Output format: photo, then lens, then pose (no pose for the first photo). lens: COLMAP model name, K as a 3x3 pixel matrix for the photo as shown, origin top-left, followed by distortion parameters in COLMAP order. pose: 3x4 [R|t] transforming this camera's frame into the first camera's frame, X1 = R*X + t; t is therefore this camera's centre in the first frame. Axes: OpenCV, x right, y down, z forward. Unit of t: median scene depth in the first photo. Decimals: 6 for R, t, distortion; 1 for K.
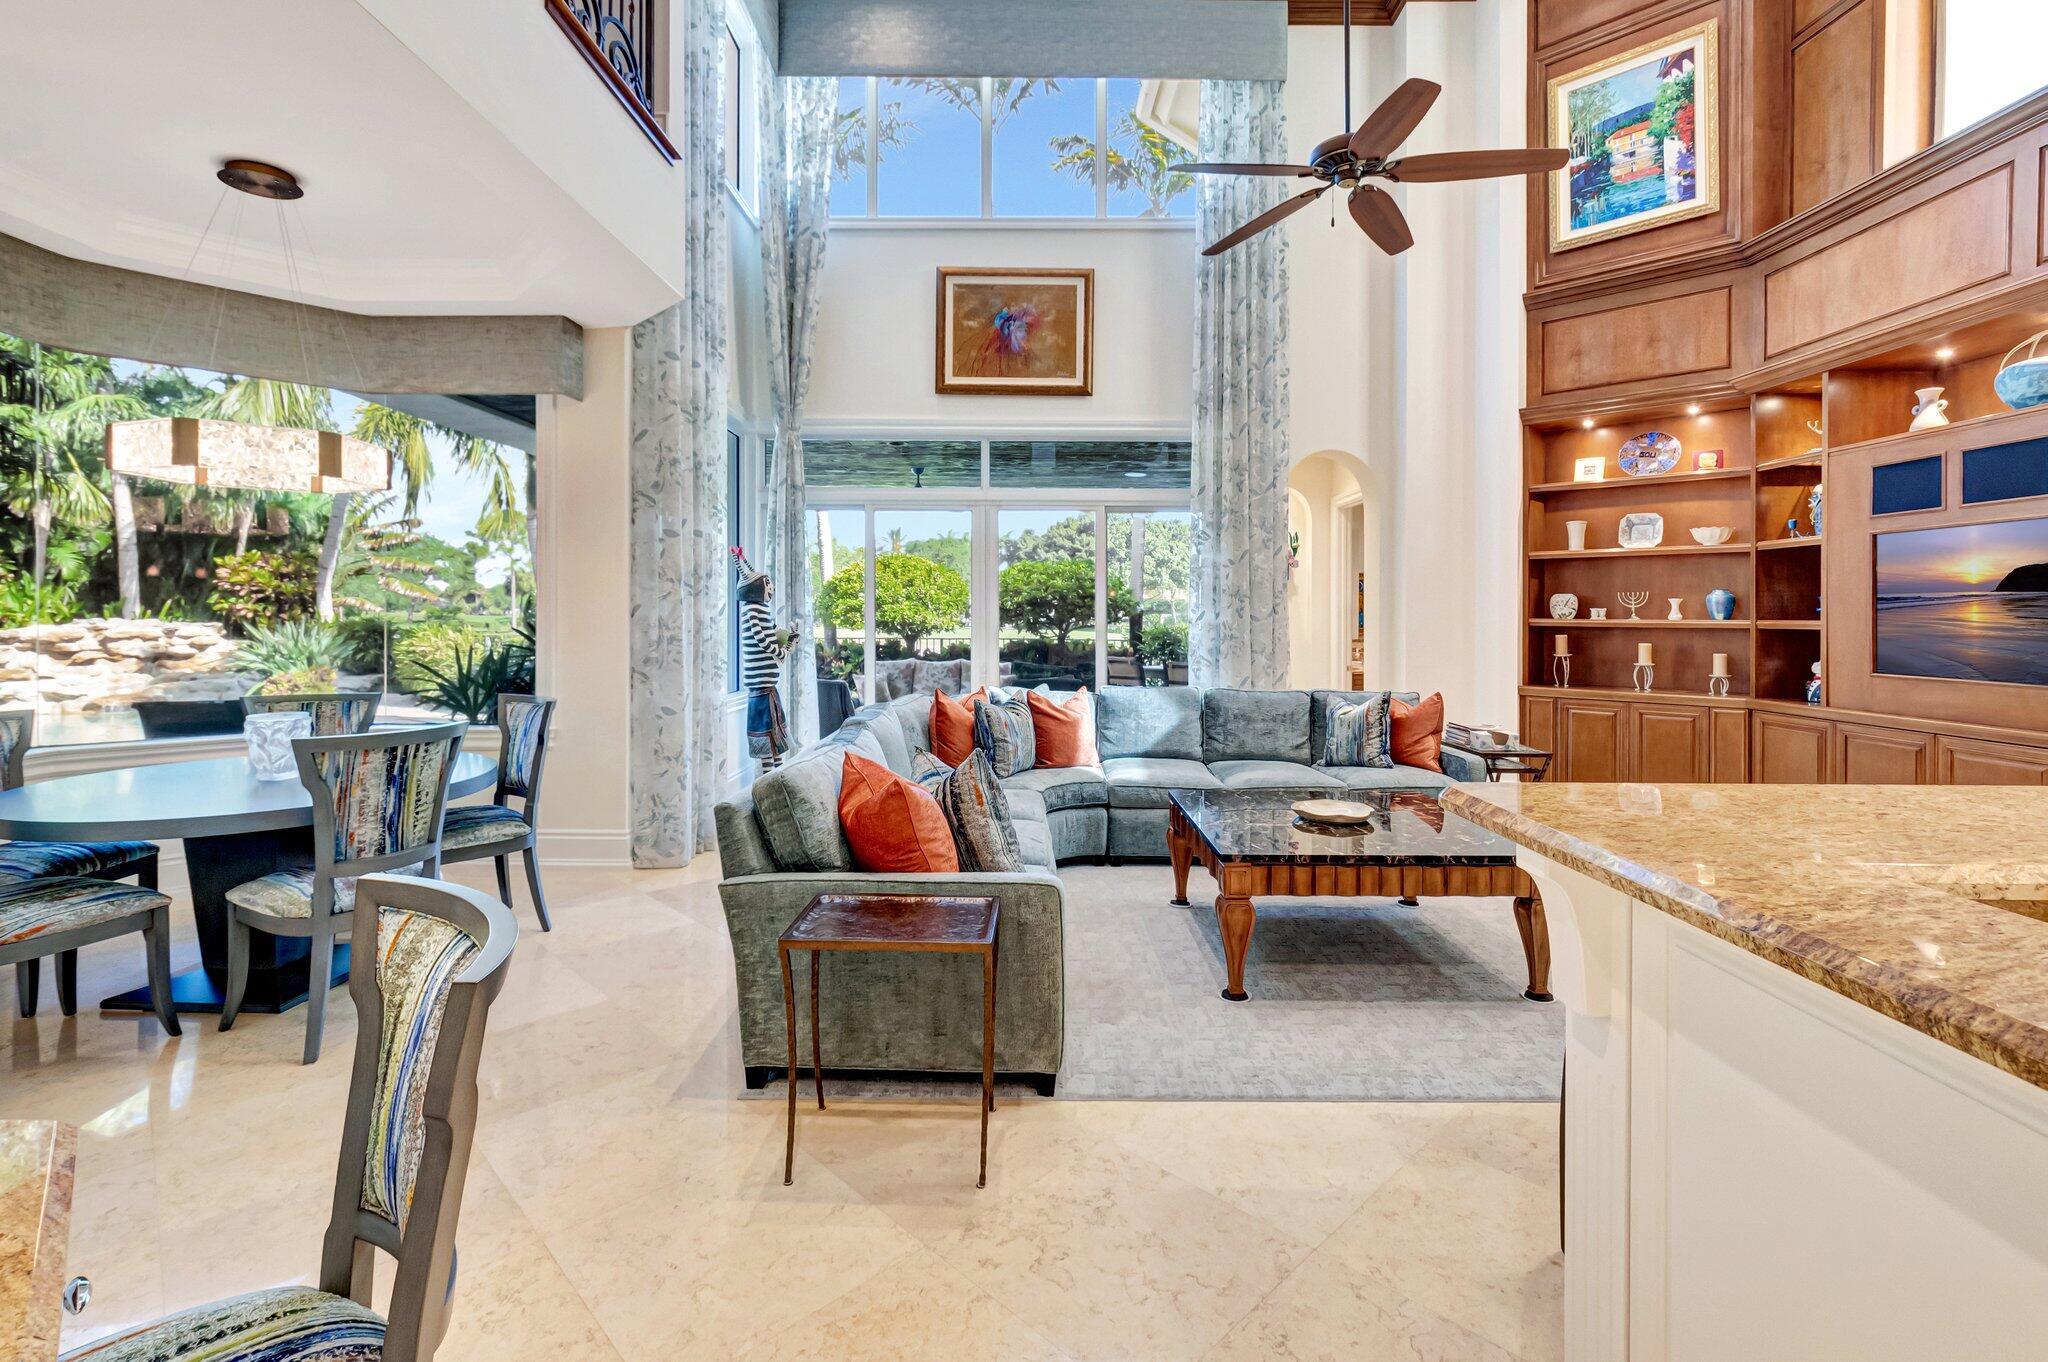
lens RADIAL K [[907.6, 0, 1022.0], [0, 907.6, 622.2], [0, 0, 1]] dist [-0.009346, -0.000272]
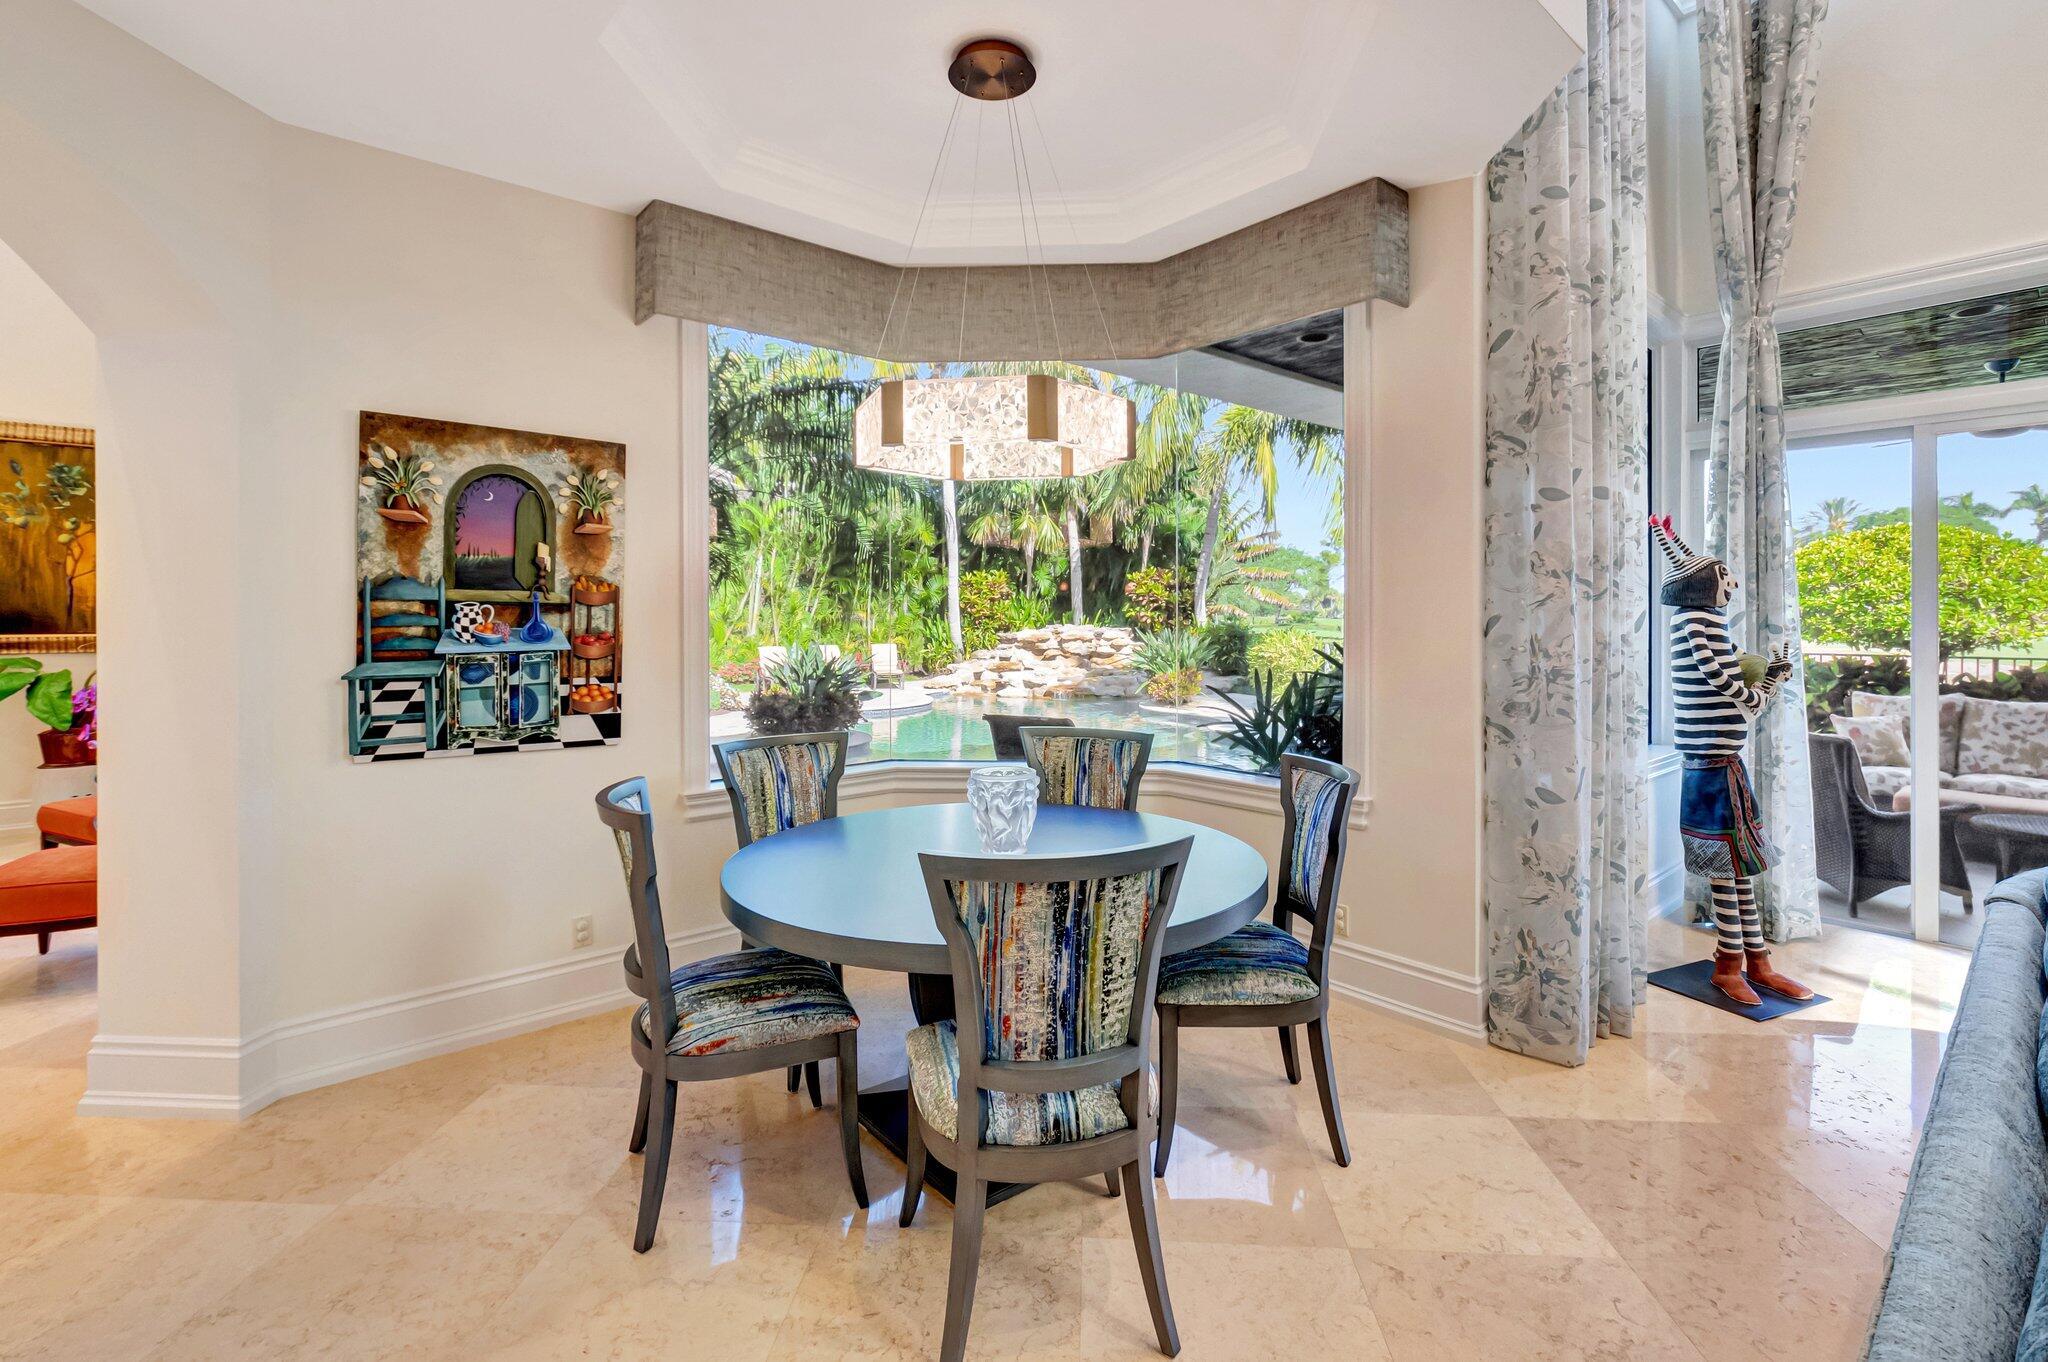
lens RADIAL K [[912.4, 0, 1049.7], [0, 912.4, 624.7], [0, 0, 1]] dist [0.001762, 0.000098]
pose [[0.663871, 0.000929, -0.747847, -0.151080], [-0.000765, 1.000000, 0.000563, -0.012491], [0.747847, 0.000198, 0.663871, 0.339304]]
